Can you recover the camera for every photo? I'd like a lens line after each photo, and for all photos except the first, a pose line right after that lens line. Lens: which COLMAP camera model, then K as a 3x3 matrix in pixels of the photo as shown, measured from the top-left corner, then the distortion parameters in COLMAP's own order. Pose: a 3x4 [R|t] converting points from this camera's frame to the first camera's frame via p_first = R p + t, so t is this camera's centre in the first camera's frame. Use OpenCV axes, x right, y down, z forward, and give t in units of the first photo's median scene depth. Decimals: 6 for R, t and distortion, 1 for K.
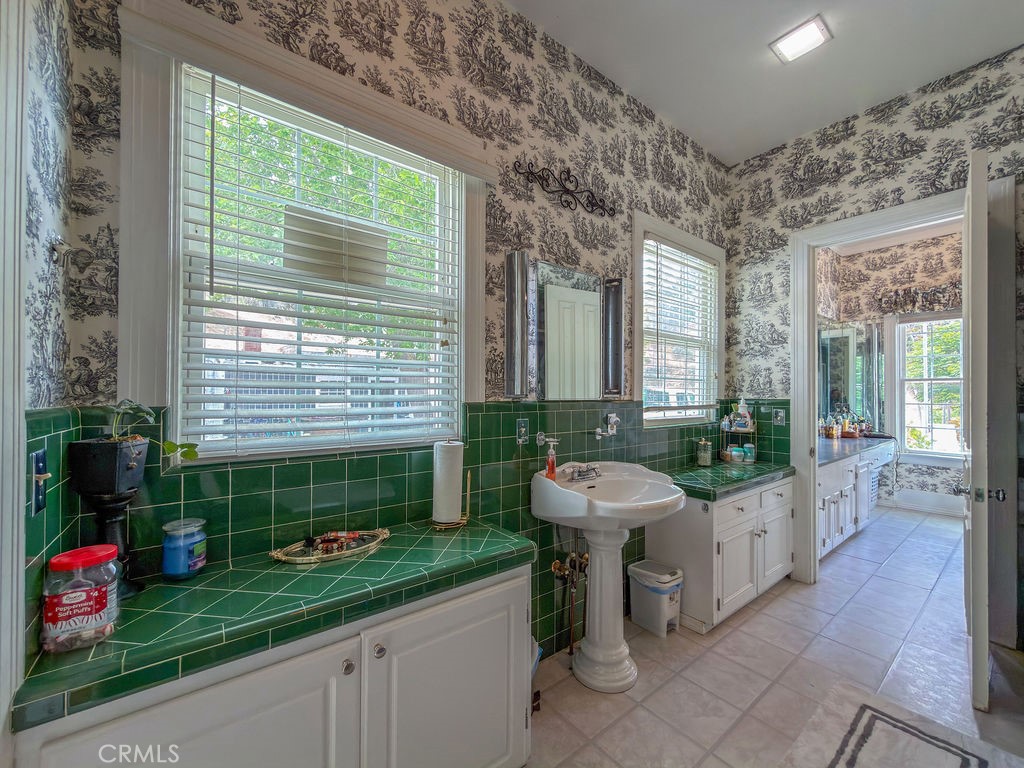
lens RADIAL K [[408.1, 0, 514.8], [0, 408.1, 387.0], [0, 0, 1]] dist [-0.001107, -0.000528]
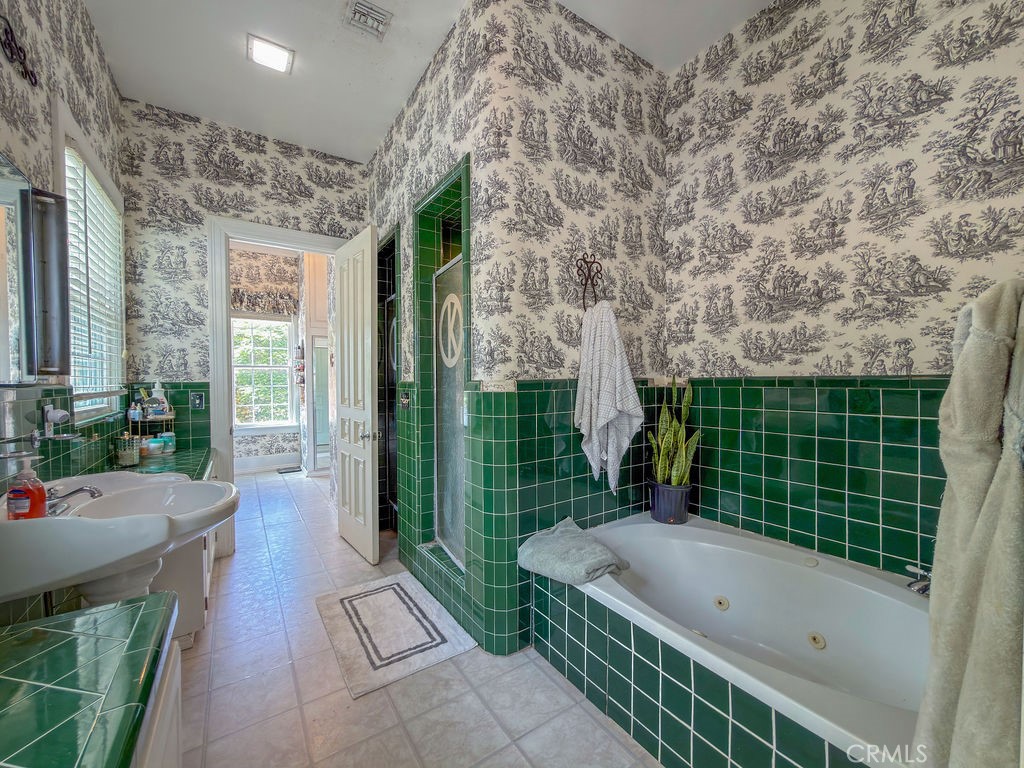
lens RADIAL K [[408.1, 0, 513.9], [0, 408.1, 385.5], [0, 0, 1]] dist [-0.001107, -0.000528]
pose [[0.069367, -0.020563, 0.997379, -0.260812], [-0.008196, 0.999742, 0.021181, 0.011537], [-0.997558, -0.009644, 0.069181, 0.181144]]
